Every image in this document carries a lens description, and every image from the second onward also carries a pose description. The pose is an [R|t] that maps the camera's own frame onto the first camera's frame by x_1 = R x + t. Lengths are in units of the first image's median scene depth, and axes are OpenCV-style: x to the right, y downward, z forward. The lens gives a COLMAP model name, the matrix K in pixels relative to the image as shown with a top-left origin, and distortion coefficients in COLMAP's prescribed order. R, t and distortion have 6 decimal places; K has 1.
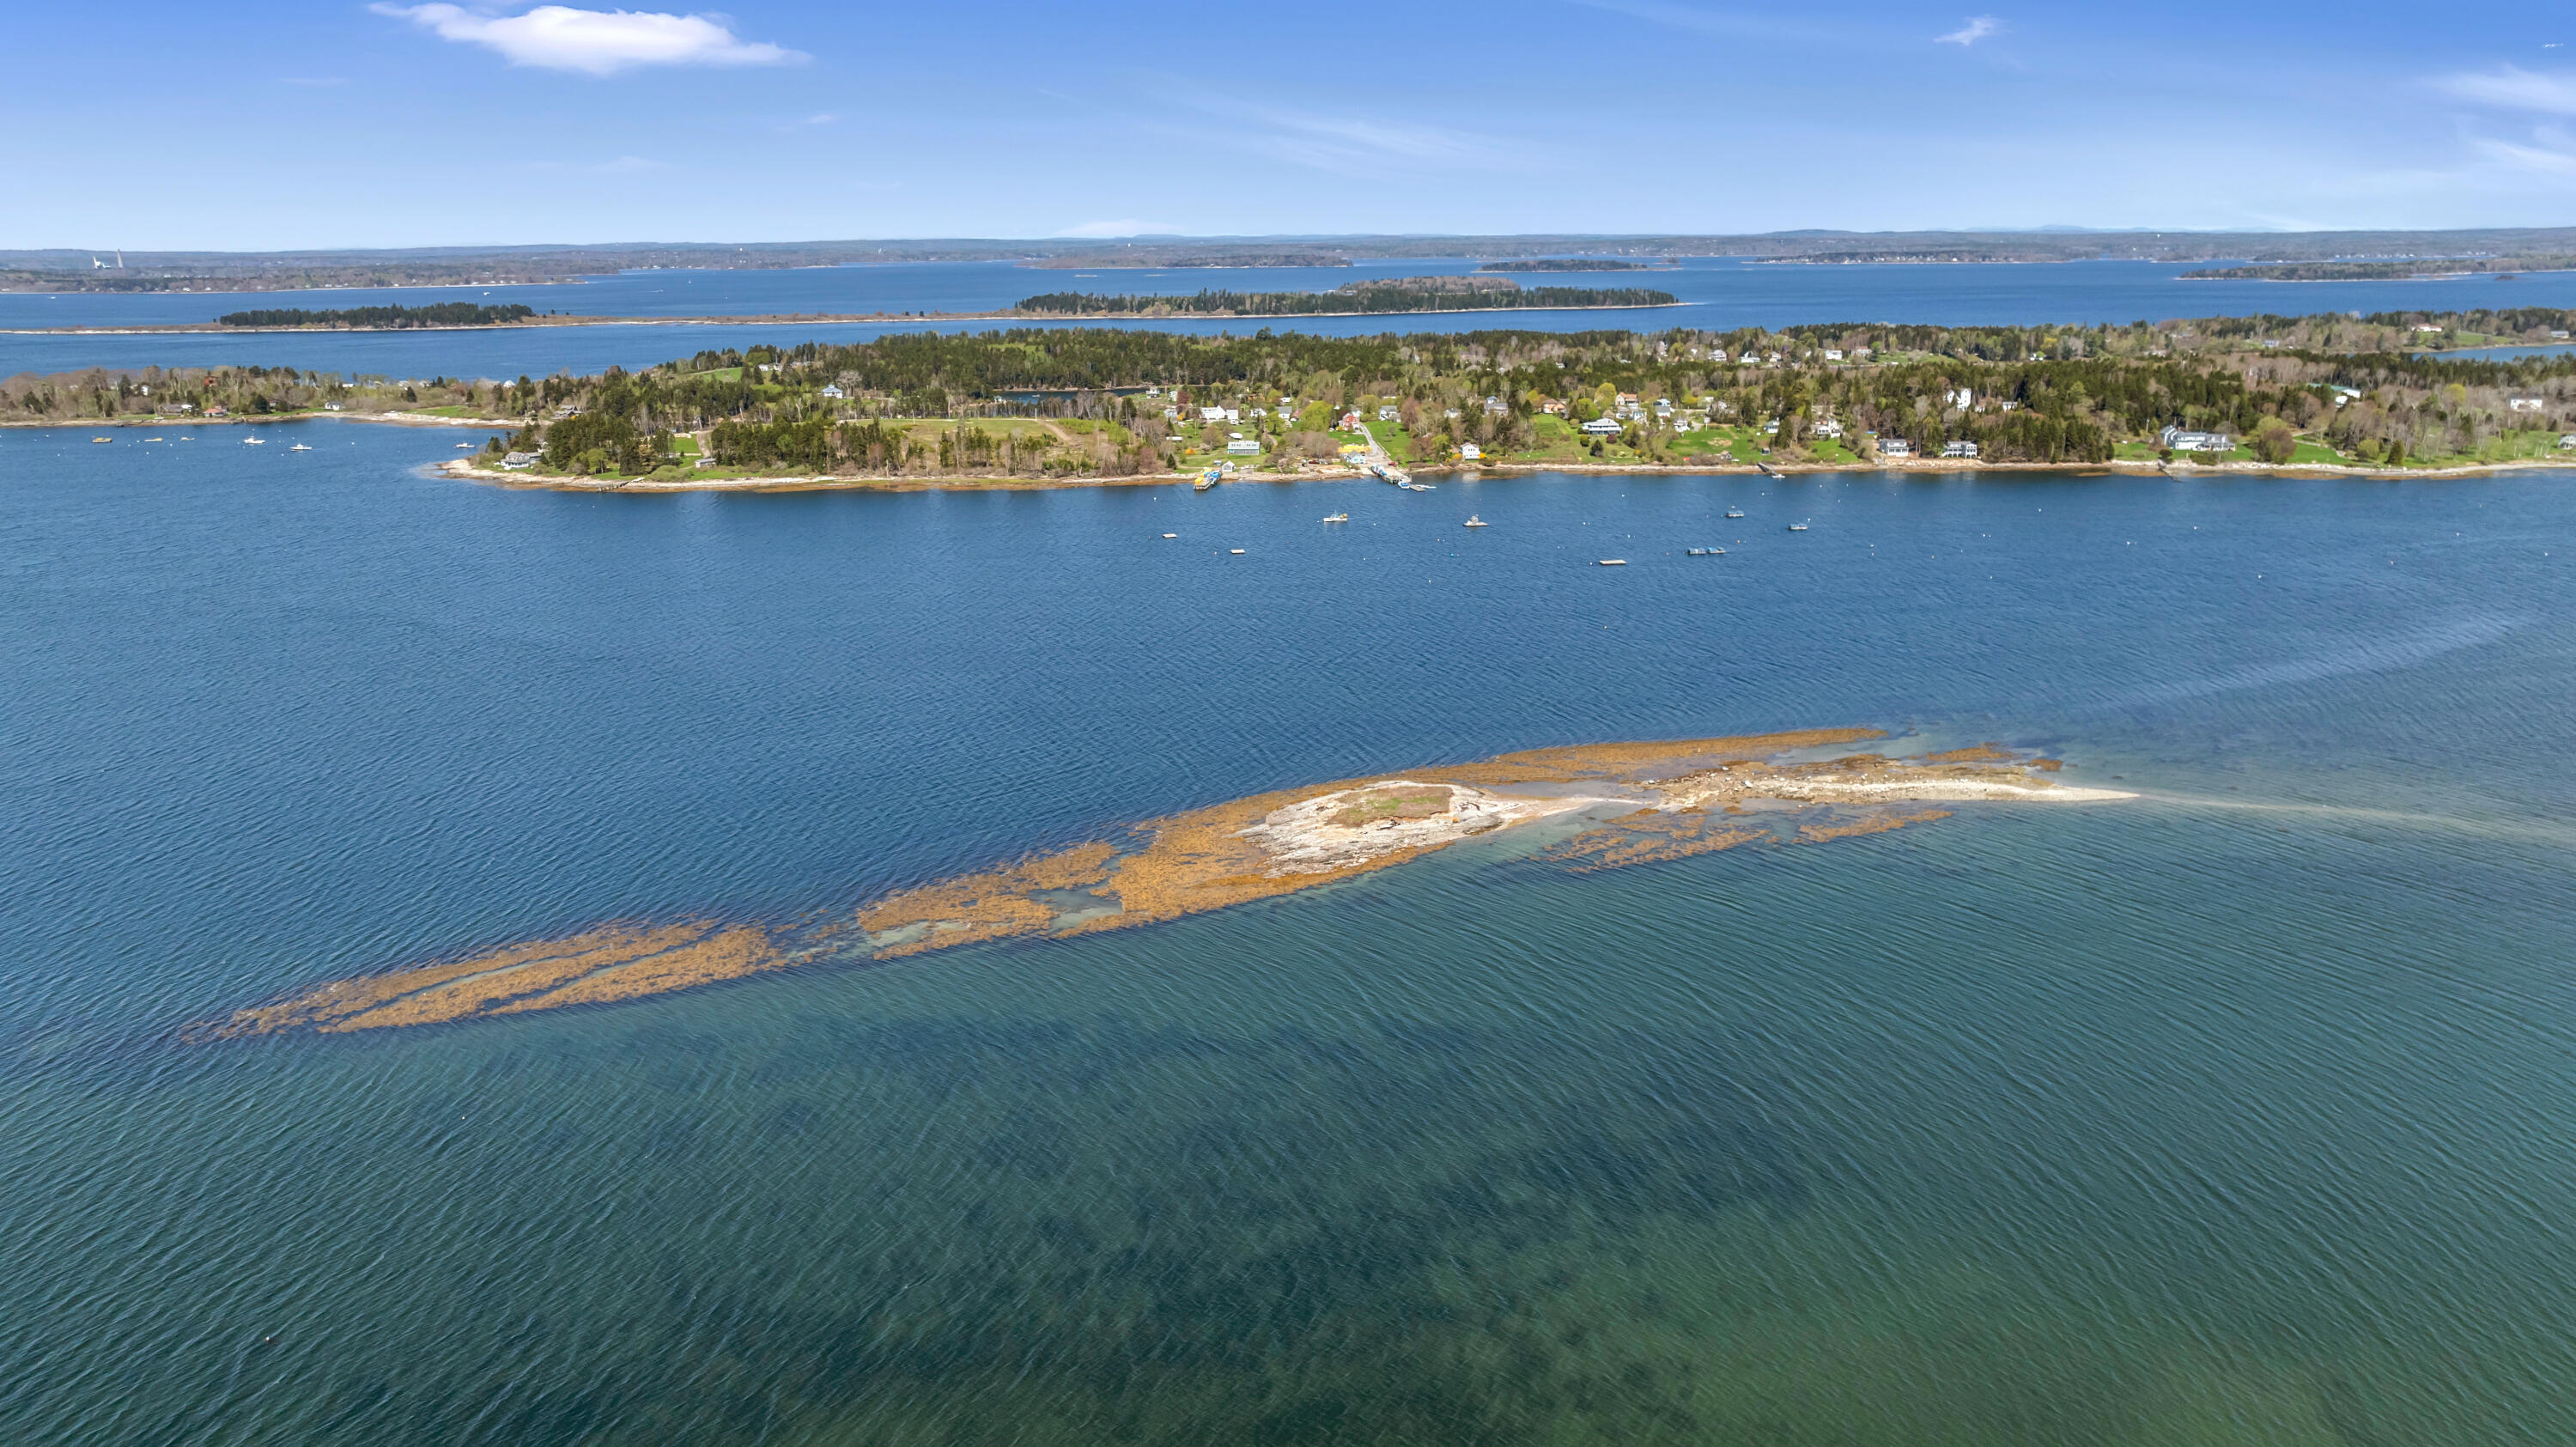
lens RADIAL K [[1823.2, 0, 1289.6], [0, 1823.2, 692.9], [0, 0, 1]] dist [-0.032047, 0.023152]
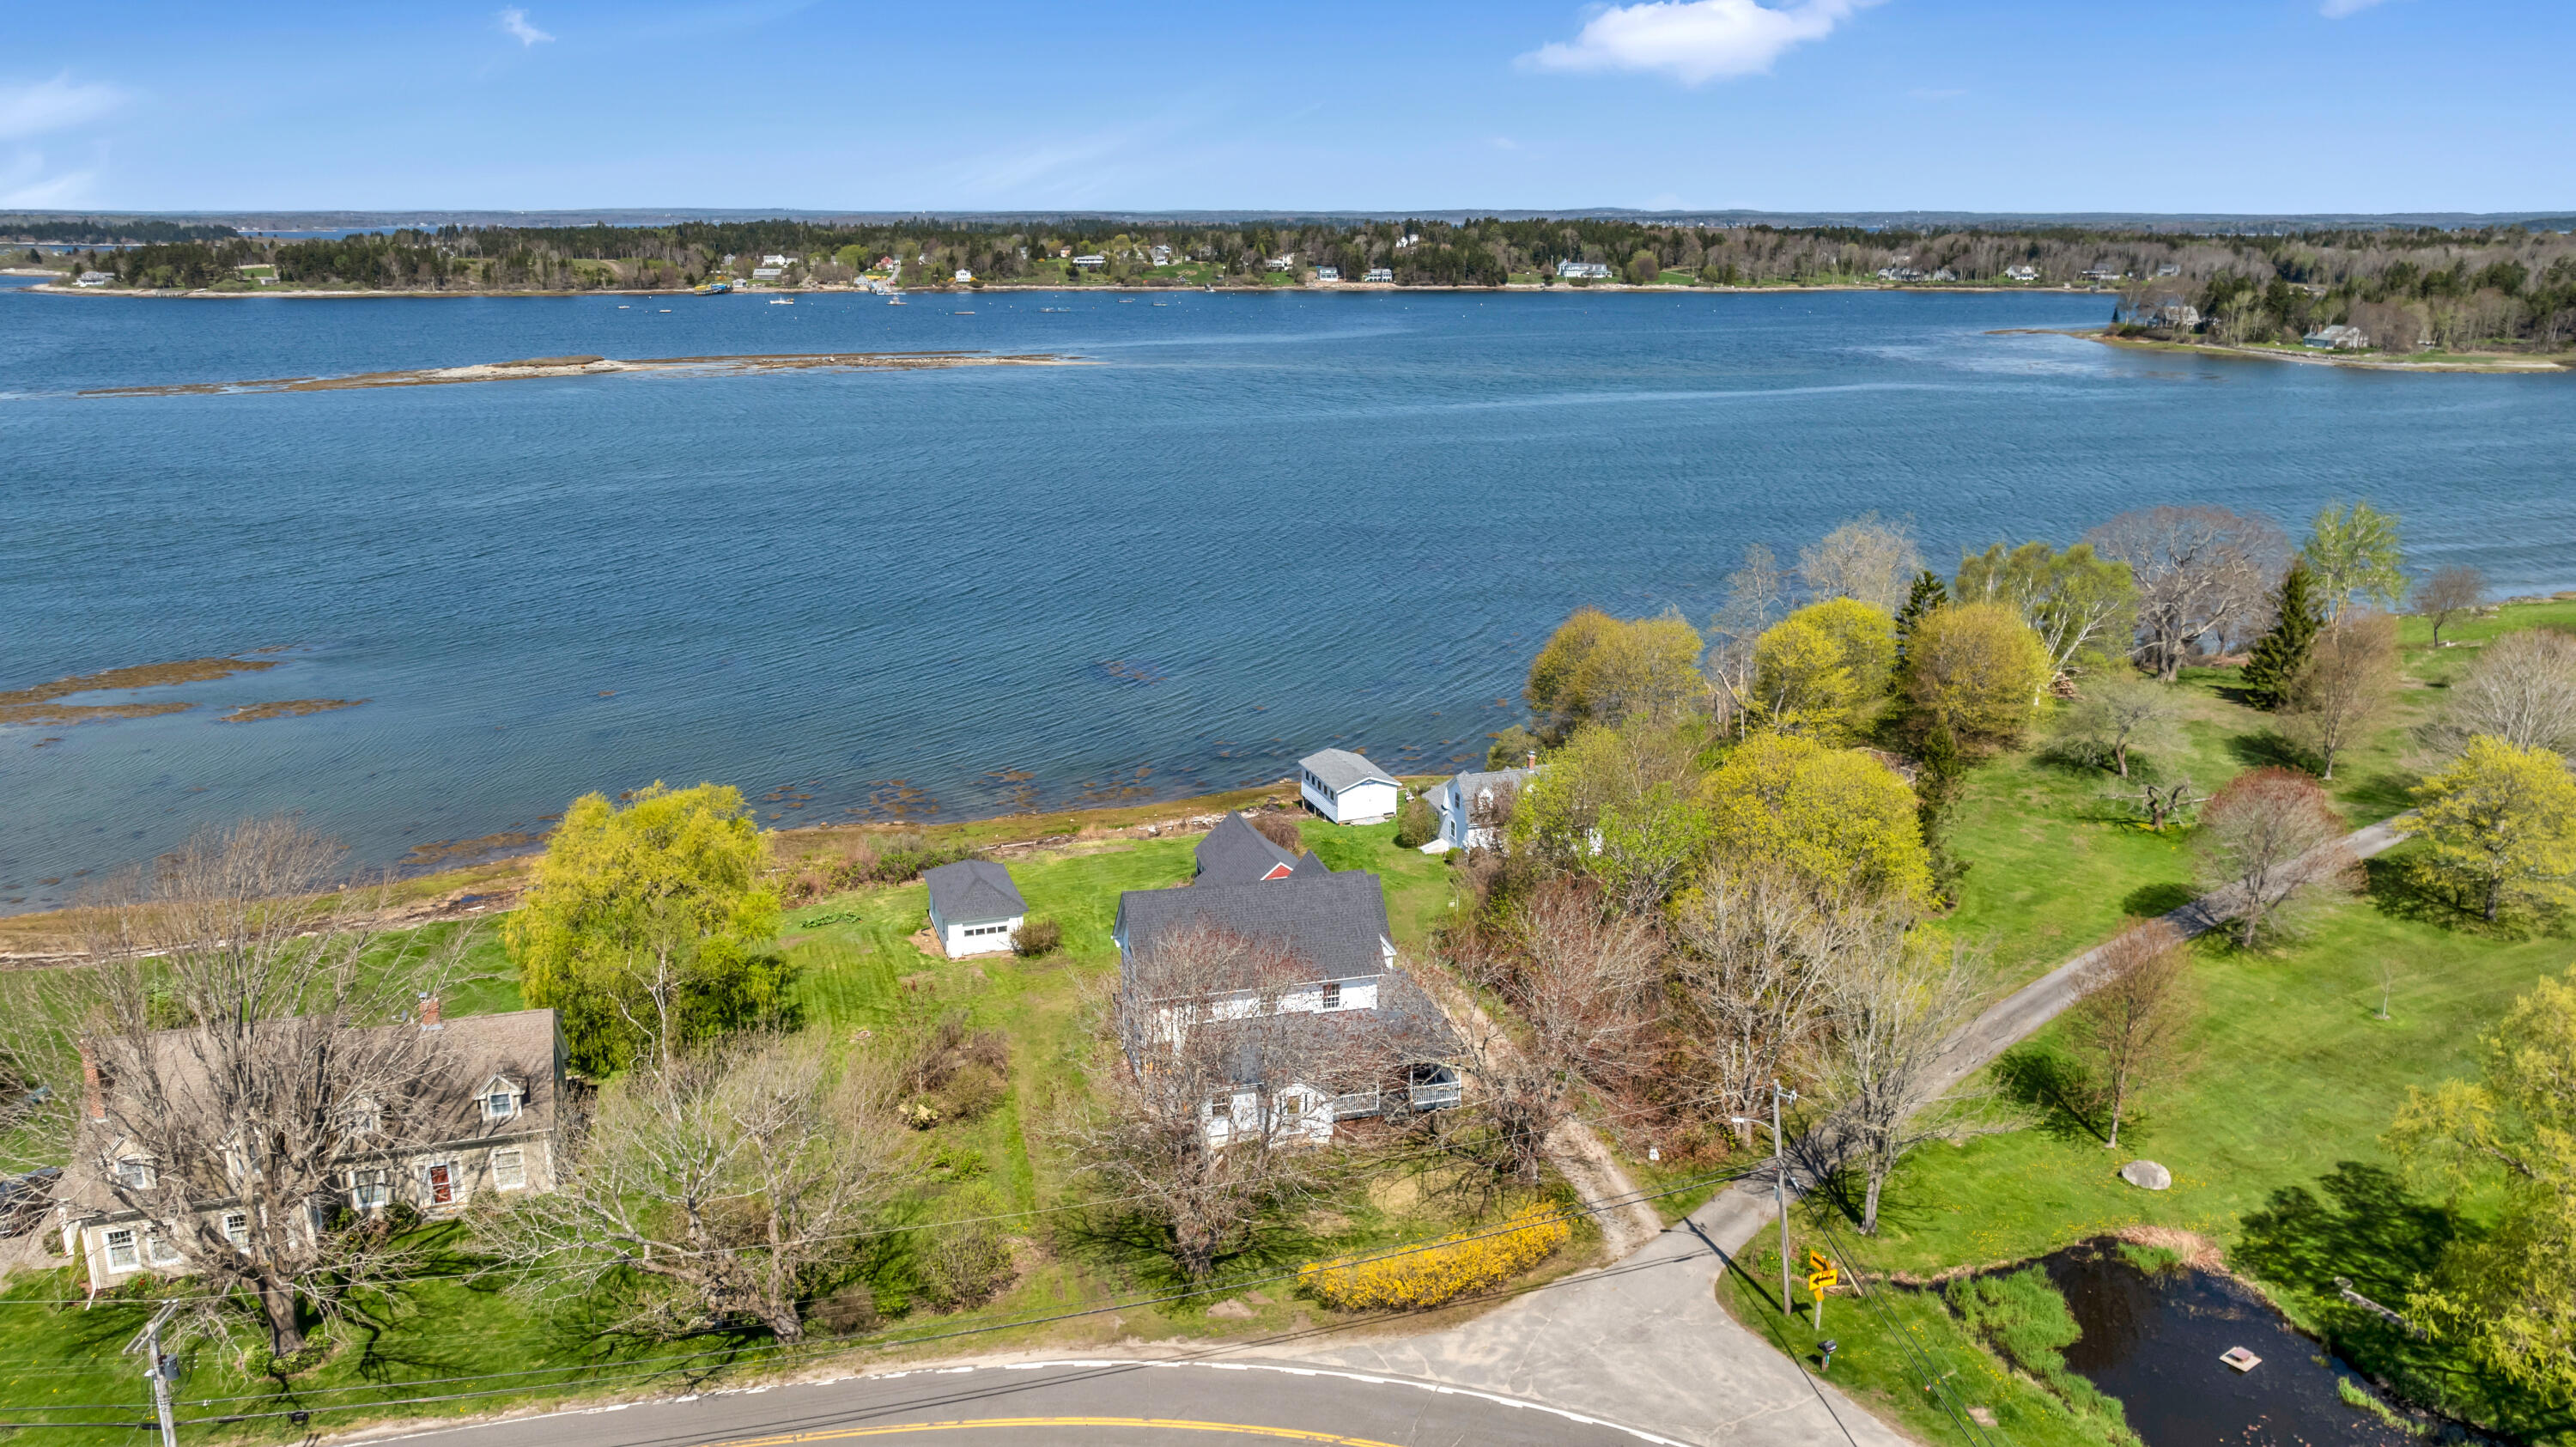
lens RADIAL K [[1823.2, 0, 1289.6], [0, 1823.2, 692.9], [0, 0, 1]] dist [-0.032047, 0.023152]
pose [[0.995296, -0.012461, 0.096081, 0.193033], [0.011513, 0.999879, 0.010419, 0.122834], [-0.096199, -0.009264, 0.995319, -0.168724]]
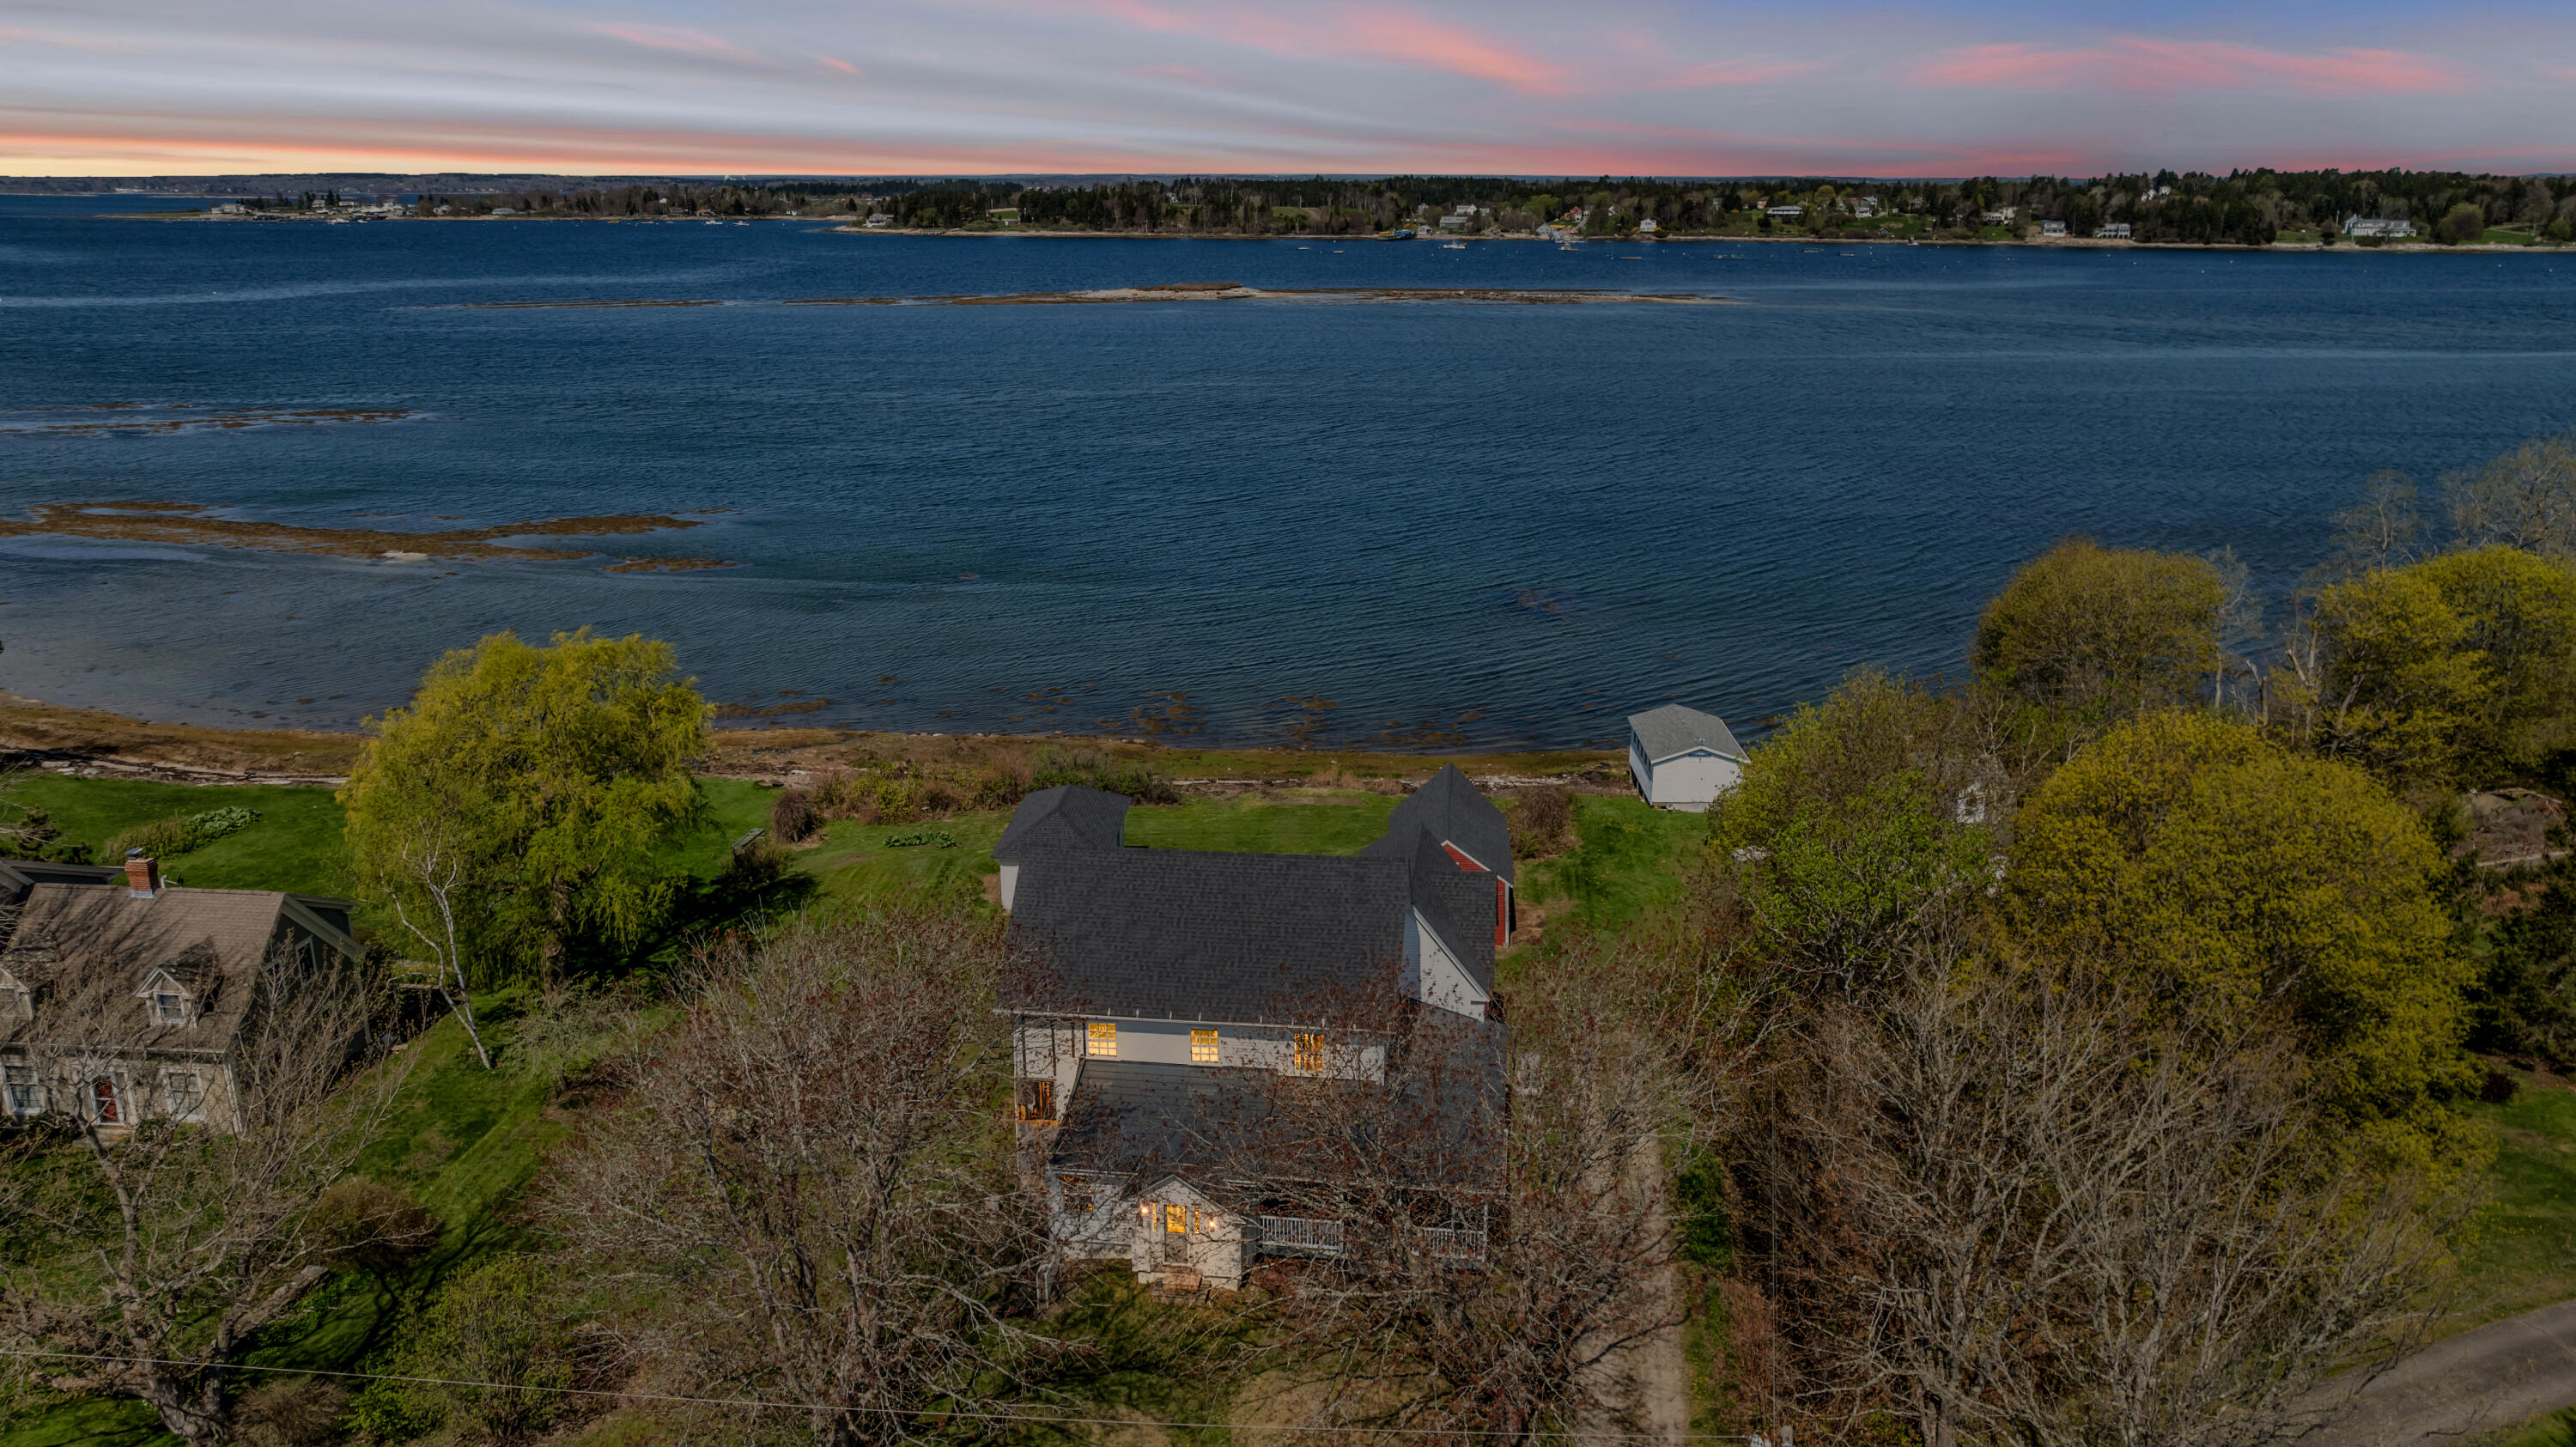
lens RADIAL K [[1823.2, 0, 1289.6], [0, 1823.2, 692.9], [0, 0, 1]] dist [-0.032047, 0.023152]
pose [[0.958827, 0.086937, -0.270355, 0.216557], [-0.078938, 0.996063, 0.040342, 0.125539], [0.272798, -0.017340, 0.961915, -0.133995]]
